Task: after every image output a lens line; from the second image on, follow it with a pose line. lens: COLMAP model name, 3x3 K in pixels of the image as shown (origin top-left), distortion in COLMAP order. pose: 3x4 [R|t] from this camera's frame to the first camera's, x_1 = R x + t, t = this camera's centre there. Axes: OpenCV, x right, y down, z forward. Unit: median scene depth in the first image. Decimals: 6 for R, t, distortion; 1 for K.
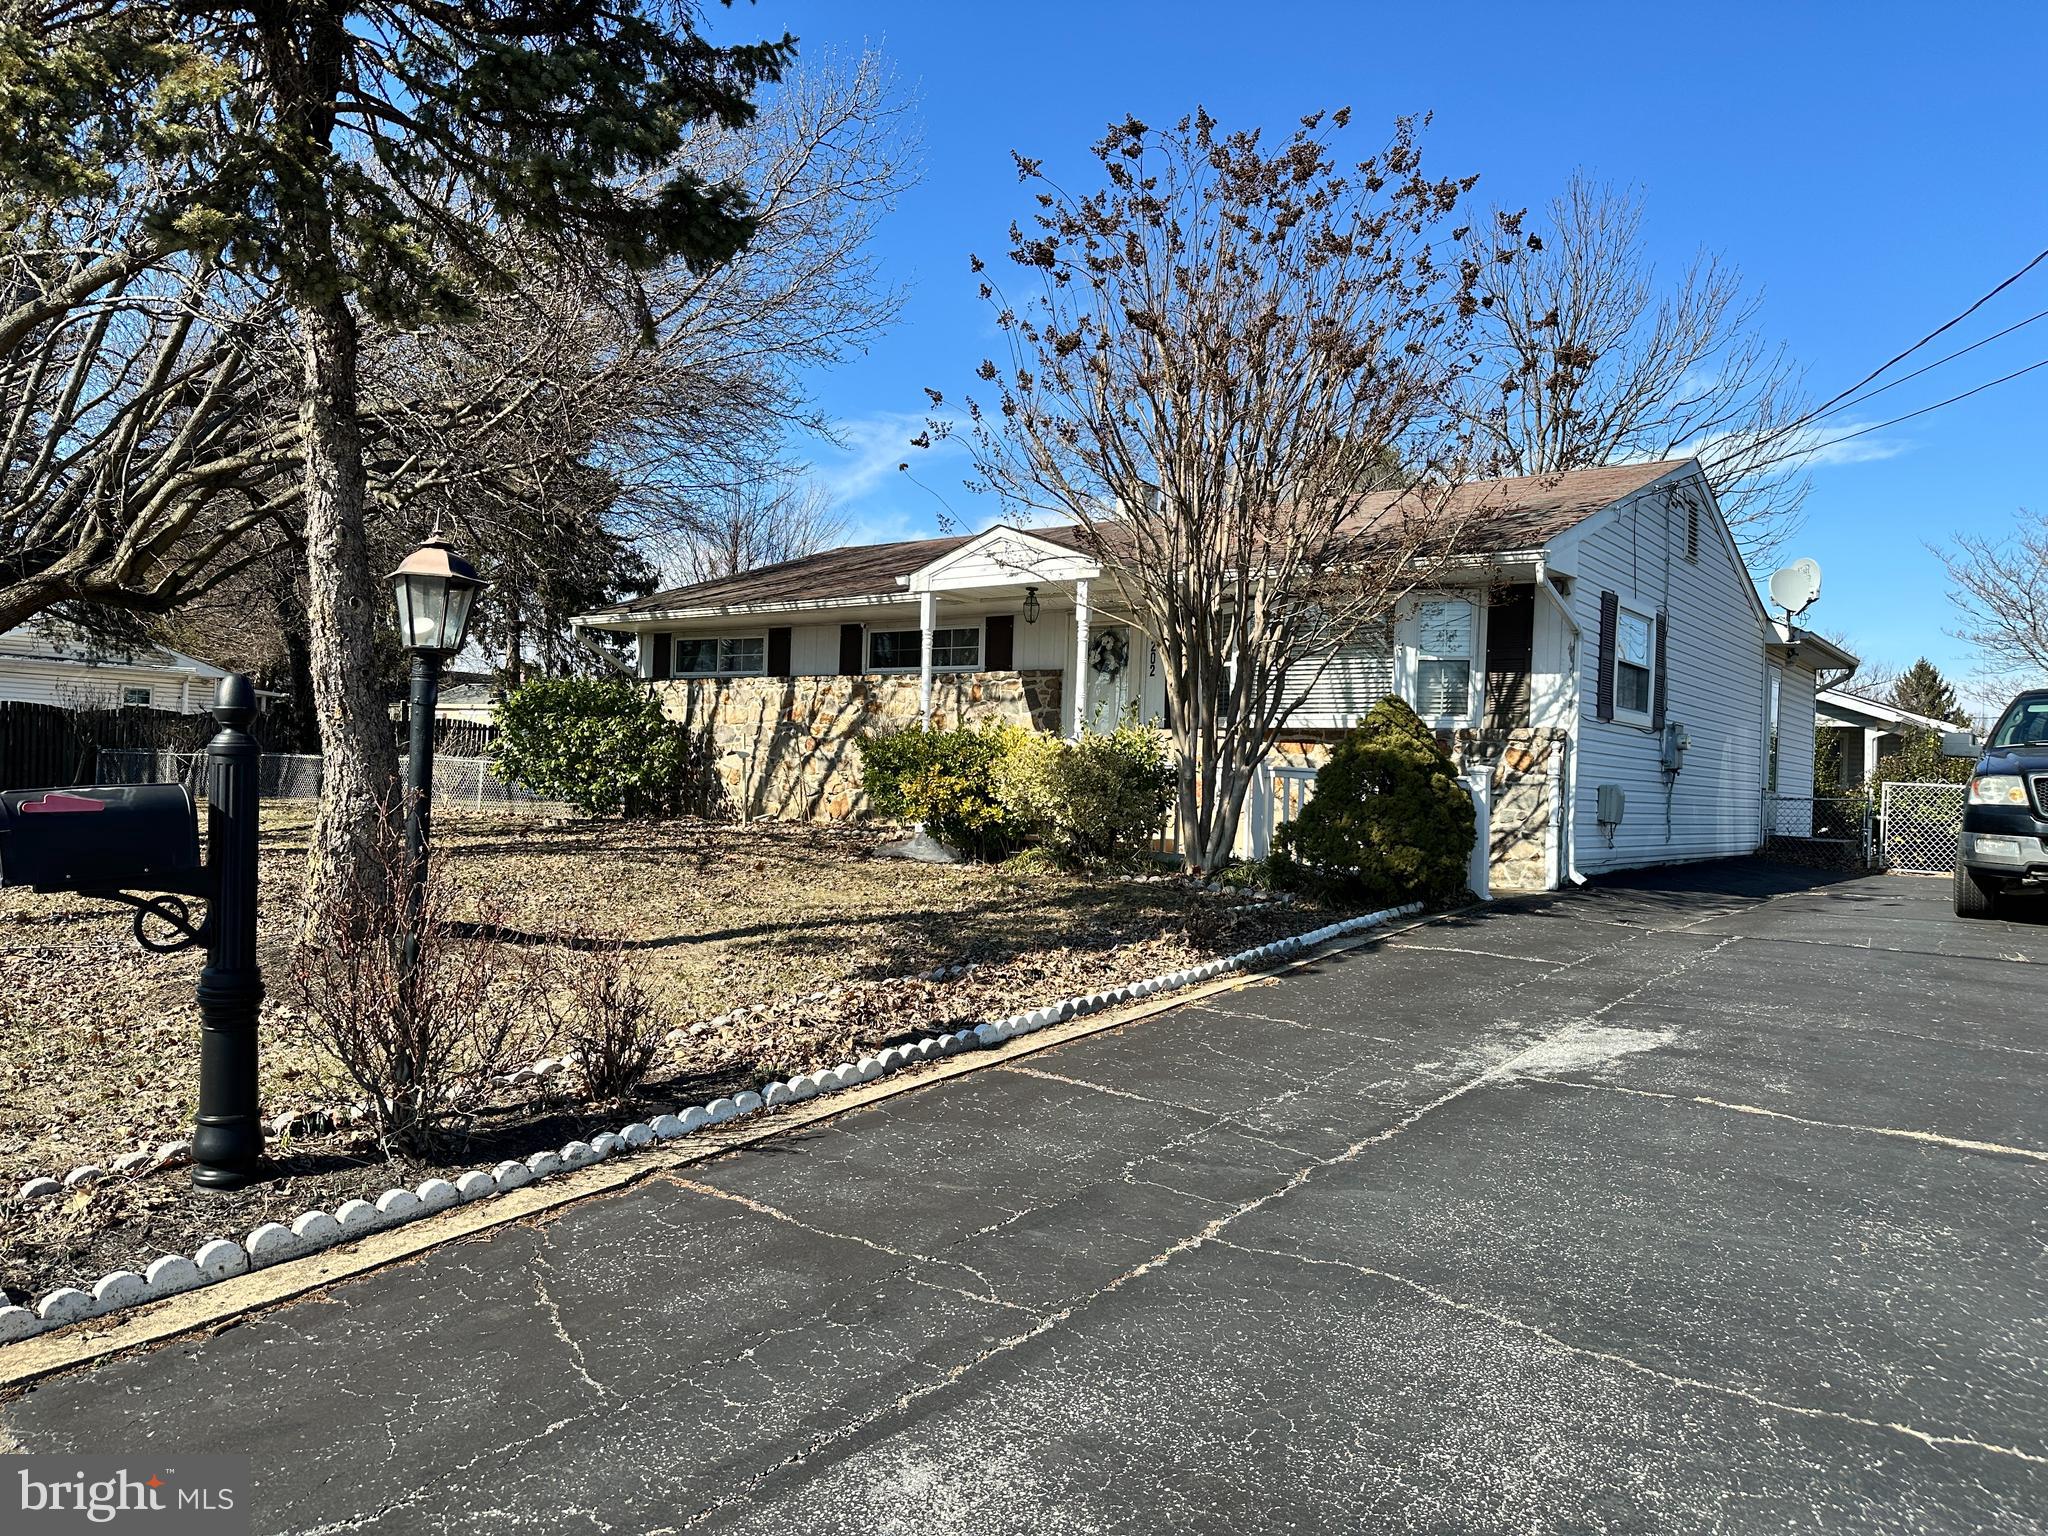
lens RADIAL K [[1570.7, 0, 1017.2], [0, 1570.7, 775.2], [0, 0, 1]] dist [0.056387, -0.083958]
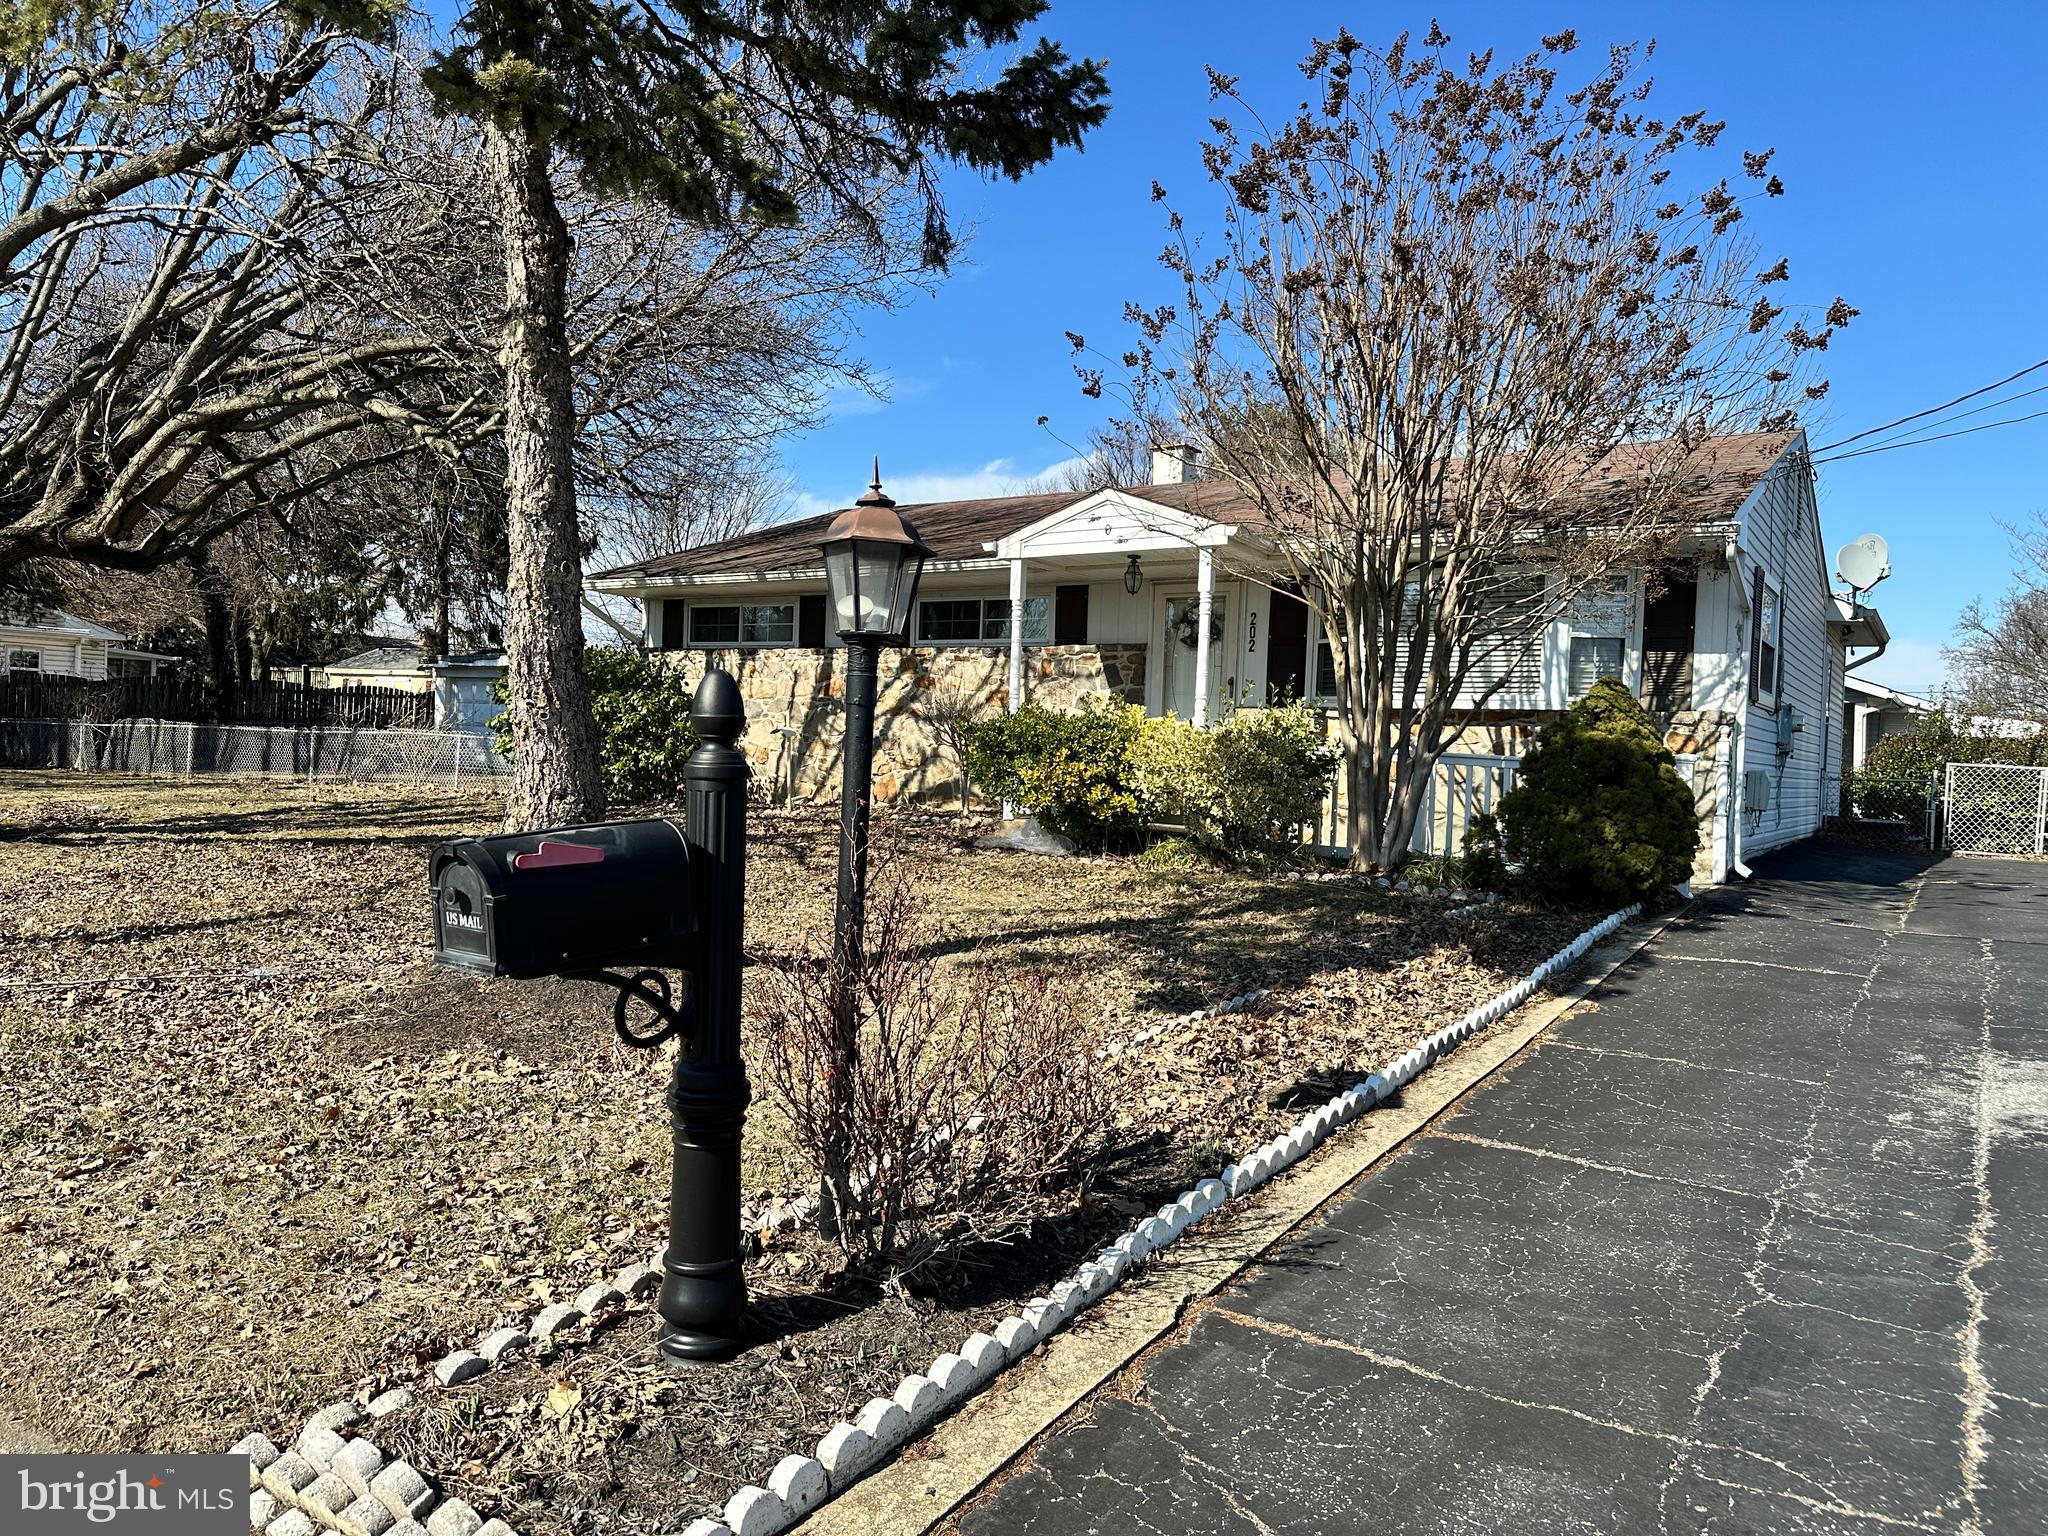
lens RADIAL K [[1570.7, 0, 1015.5], [0, 1570.7, 774.9], [0, 0, 1]] dist [0.056387, -0.083958]
pose [[0.996737, 0.000507, 0.080718, -0.143996], [-0.002228, 0.999772, 0.021235, -0.010454], [-0.080689, -0.021345, 0.996511, 0.086978]]
